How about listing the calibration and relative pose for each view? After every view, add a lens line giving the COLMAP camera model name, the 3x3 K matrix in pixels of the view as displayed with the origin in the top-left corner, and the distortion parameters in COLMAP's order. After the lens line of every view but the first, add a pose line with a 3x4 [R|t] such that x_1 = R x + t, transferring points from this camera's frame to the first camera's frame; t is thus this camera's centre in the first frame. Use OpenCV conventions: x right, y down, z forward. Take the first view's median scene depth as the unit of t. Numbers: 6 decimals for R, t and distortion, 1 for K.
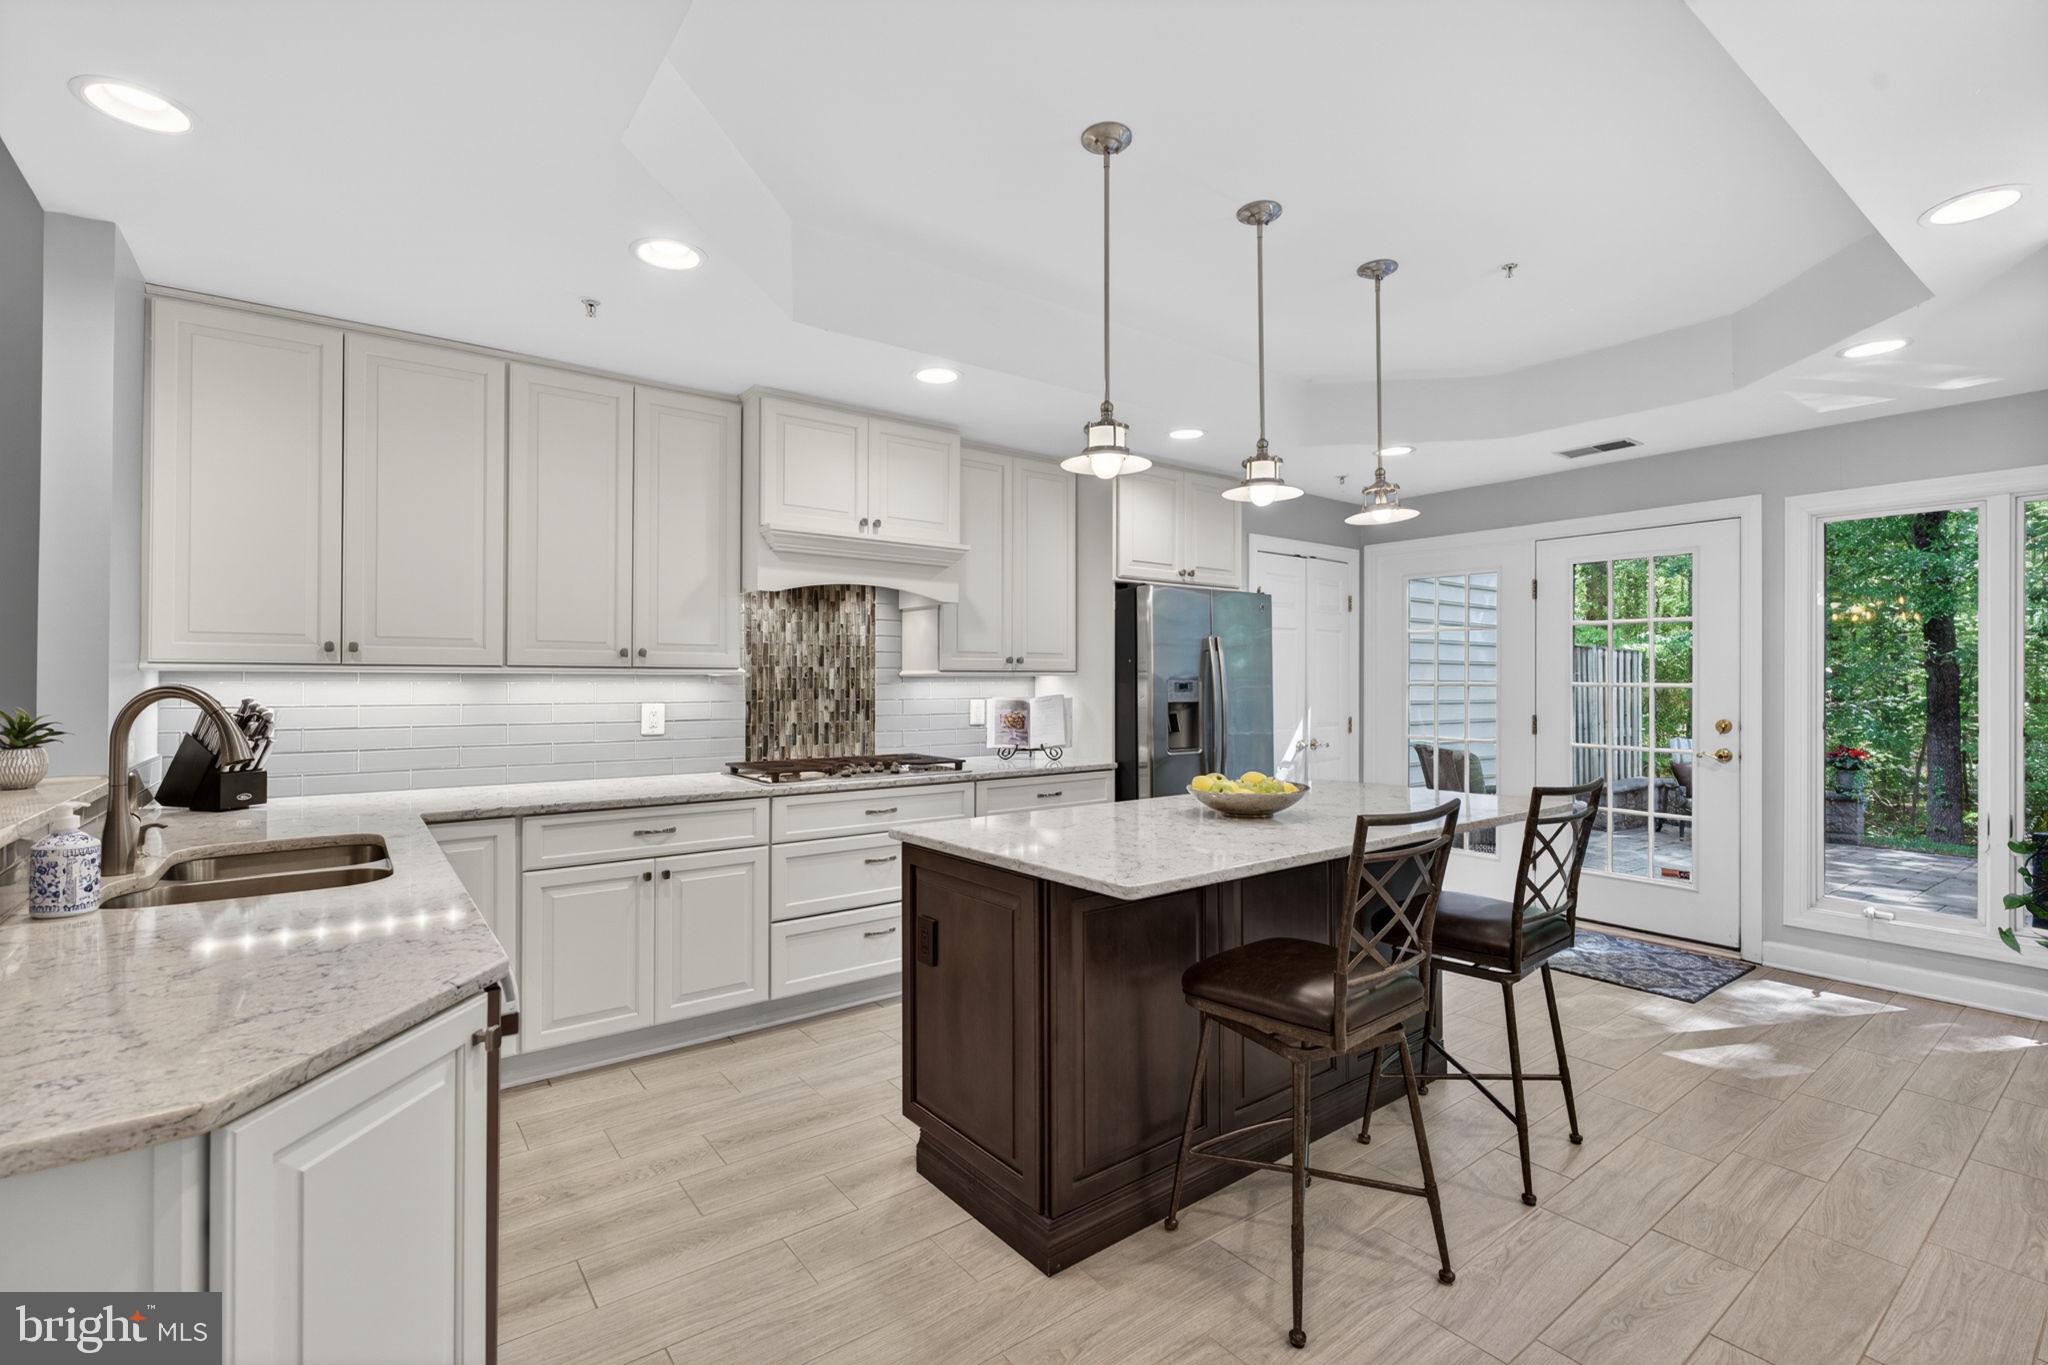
lens RADIAL K [[932.0, 0, 1031.0], [0, 932.0, 674.5], [0, 0, 1]] dist [-0.001441, -0.000212]
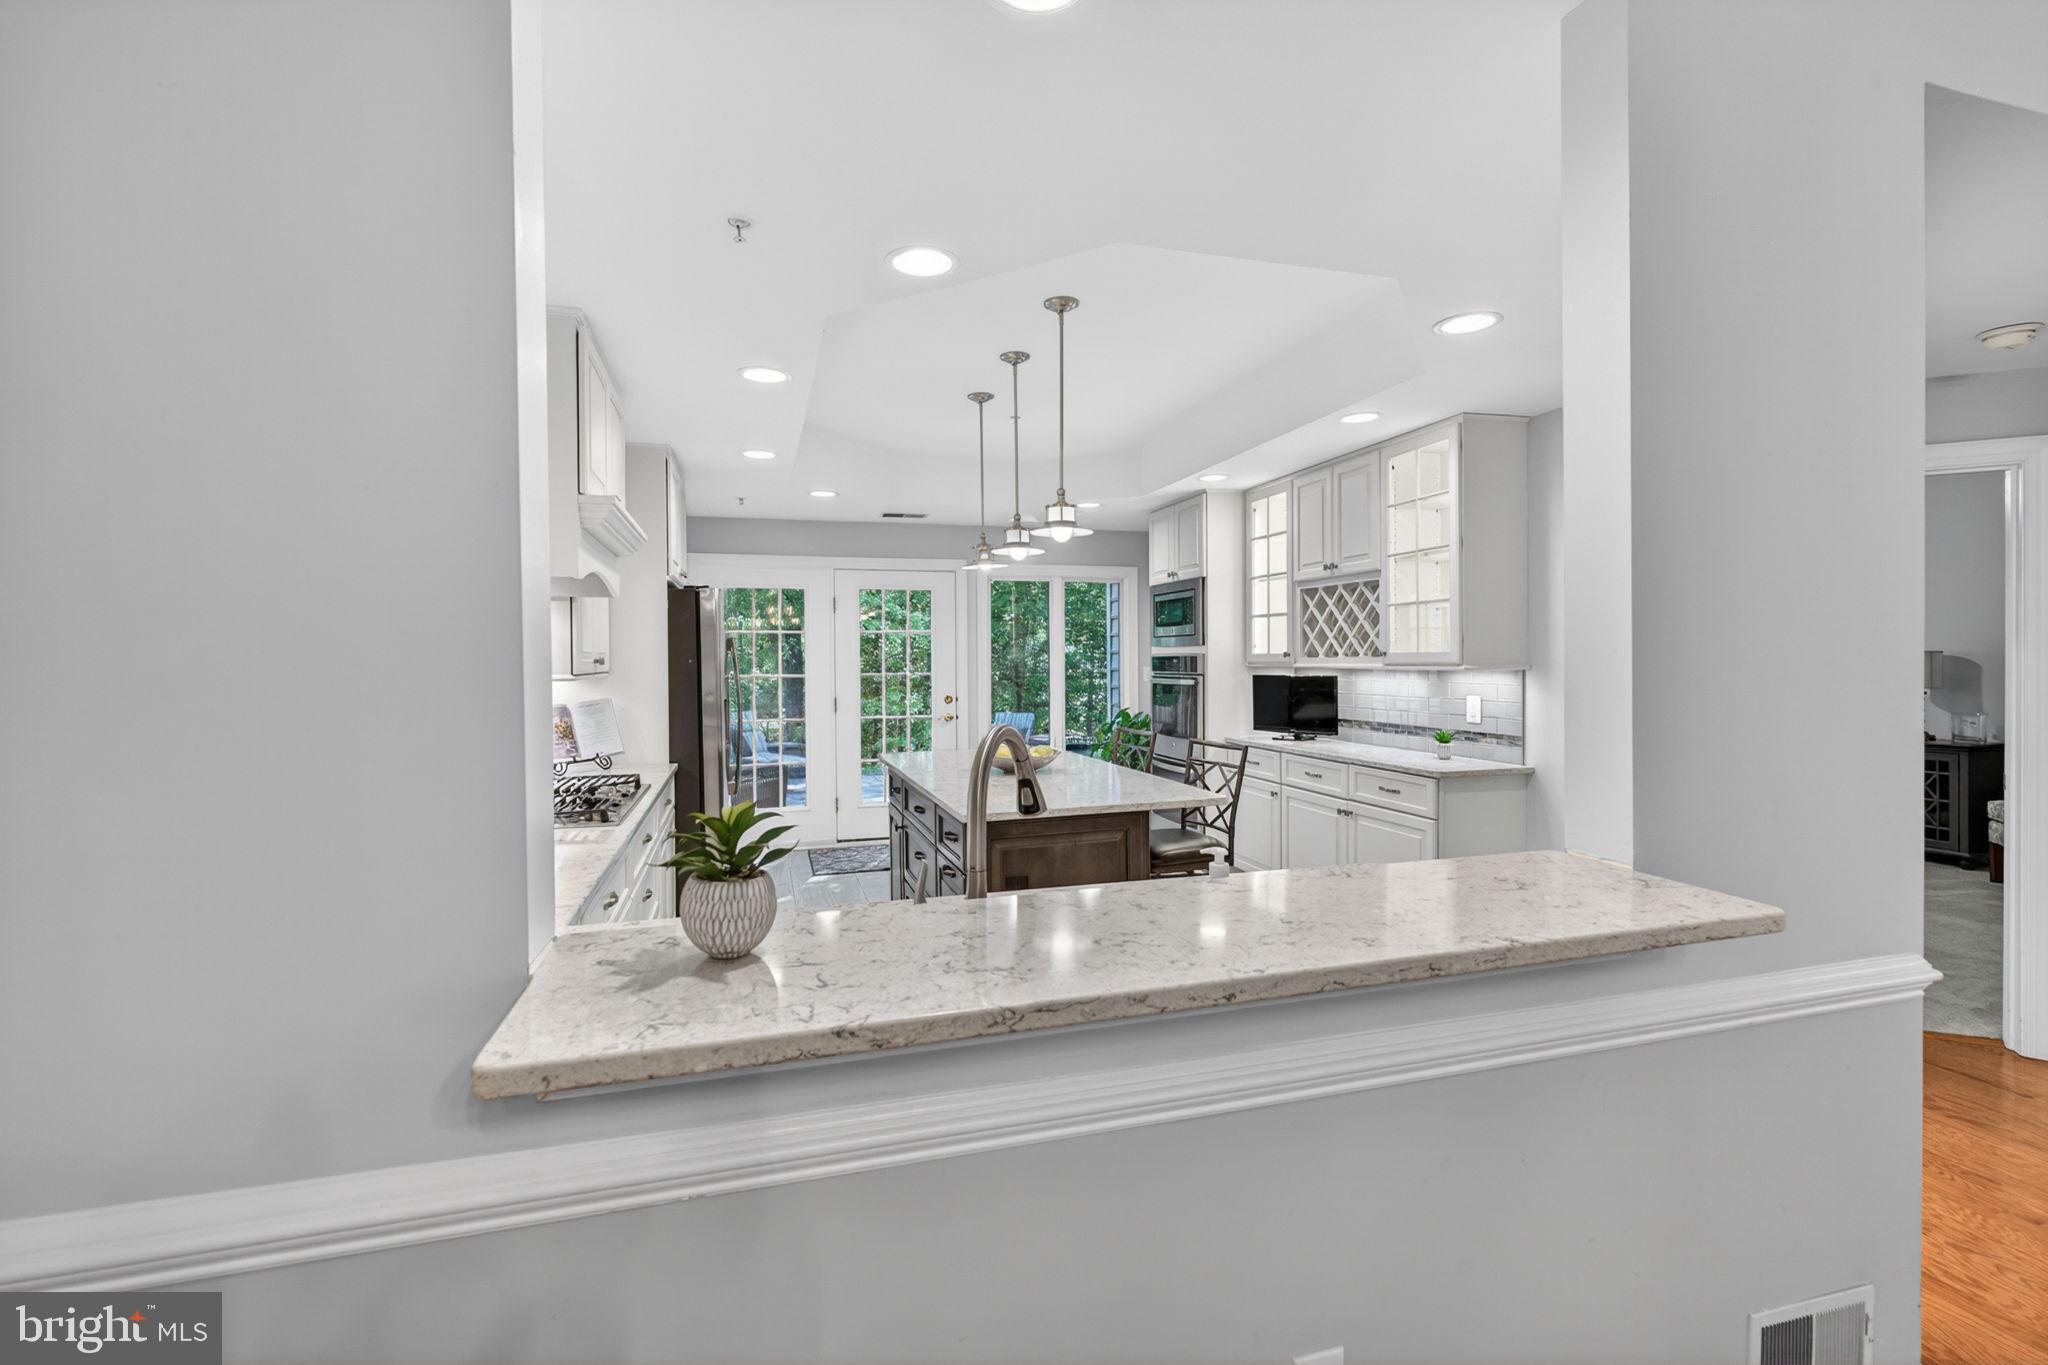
lens RADIAL K [[932.0, 0, 1031.0], [0, 932.0, 674.5], [0, 0, 1]] dist [-0.001441, -0.000212]
pose [[0.361061, -0.021315, 0.932298, -0.718357], [0.003947, 0.999765, 0.021329, -0.021173], [-0.932534, -0.004022, 0.361061, 0.295007]]
